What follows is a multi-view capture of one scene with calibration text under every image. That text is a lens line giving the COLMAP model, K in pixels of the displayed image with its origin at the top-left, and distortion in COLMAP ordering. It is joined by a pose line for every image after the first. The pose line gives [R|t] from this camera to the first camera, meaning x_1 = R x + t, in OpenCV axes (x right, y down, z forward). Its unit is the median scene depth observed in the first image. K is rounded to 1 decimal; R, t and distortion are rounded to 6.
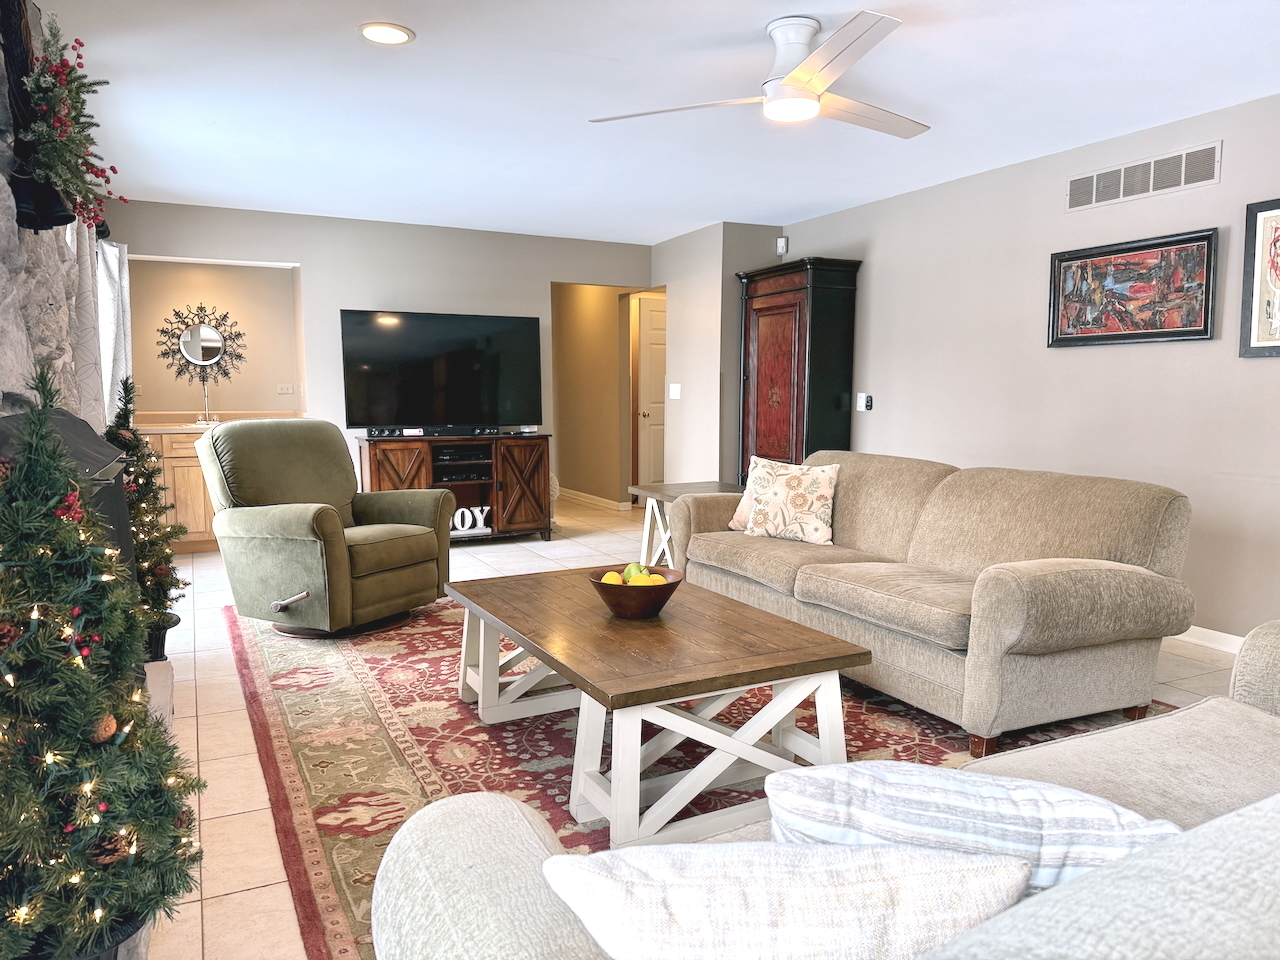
lens RADIAL K [[916.3, 0, 645.6], [0, 916.3, 482.1], [0, 0, 1]] dist [0.056015, -0.031159]
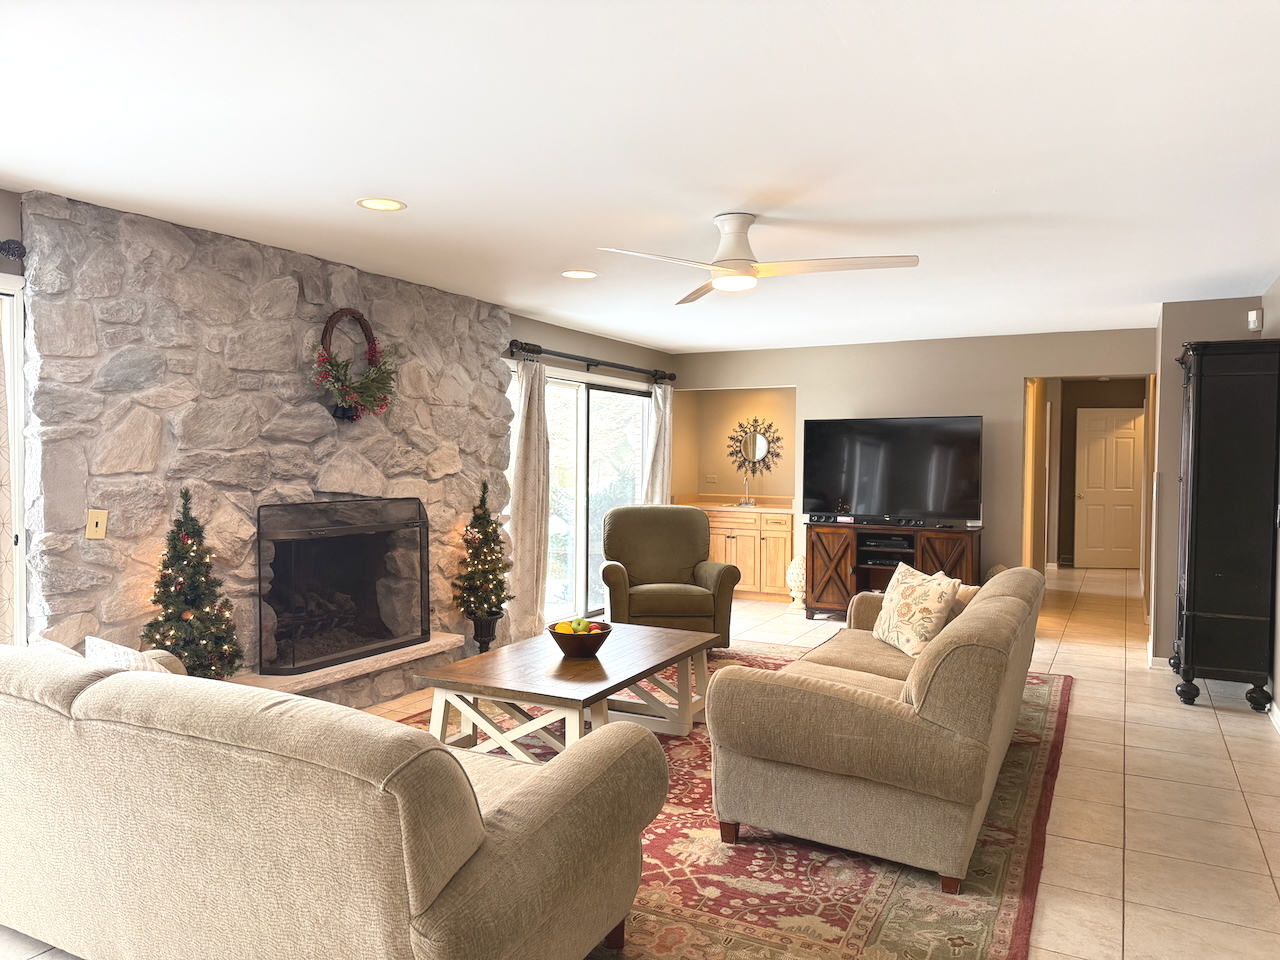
lens RADIAL K [[916.3, 0, 641.0], [0, 916.3, 479.5], [0, 0, 1]] dist [0.056015, -0.031159]
pose [[0.555407, 0.026063, -0.831170, 0.566260], [-0.092868, 0.995200, -0.030850, -0.043452], [0.826377, 0.094323, 0.555162, 0.116307]]
